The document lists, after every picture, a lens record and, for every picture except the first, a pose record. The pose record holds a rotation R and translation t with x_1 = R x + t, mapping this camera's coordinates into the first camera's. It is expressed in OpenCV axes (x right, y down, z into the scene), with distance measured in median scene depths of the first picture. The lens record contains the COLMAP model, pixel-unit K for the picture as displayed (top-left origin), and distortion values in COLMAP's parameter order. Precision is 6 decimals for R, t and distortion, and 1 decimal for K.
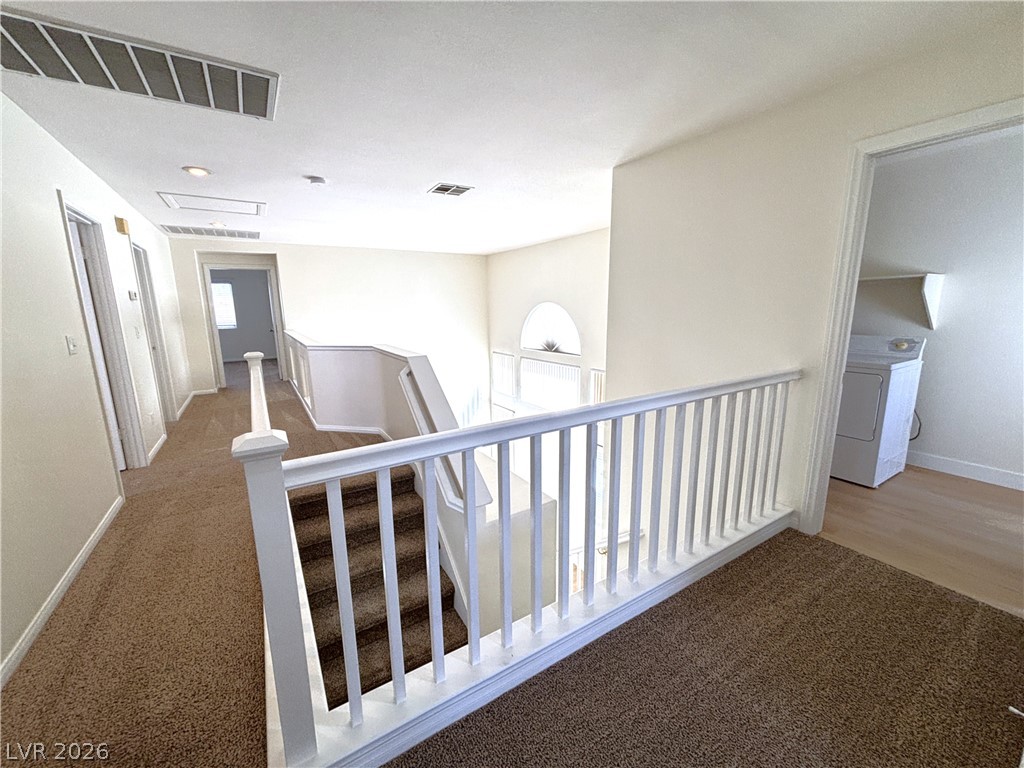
lens RADIAL K [[409.0, 0, 512.0], [0, 409.0, 384.0], [0, 0, 1]] dist [-0.000531, -0.000278]
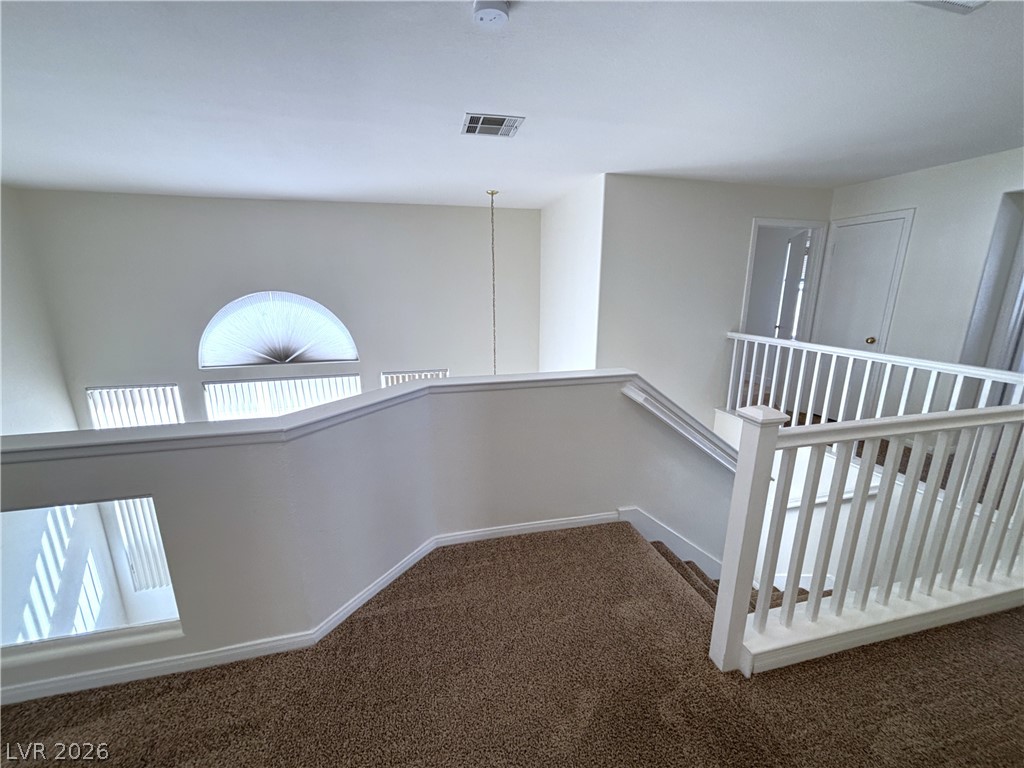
lens RADIAL K [[433.6, 0, 512.0], [0, 433.6, 384.0], [0, 0, 1]] dist [0.001013, -0.000256]
pose [[0.311201, -0.219955, 0.924540, -0.485805], [0.174494, 0.969533, 0.171925, -0.107748], [-0.934187, 0.107824, 0.340100, 0.425284]]
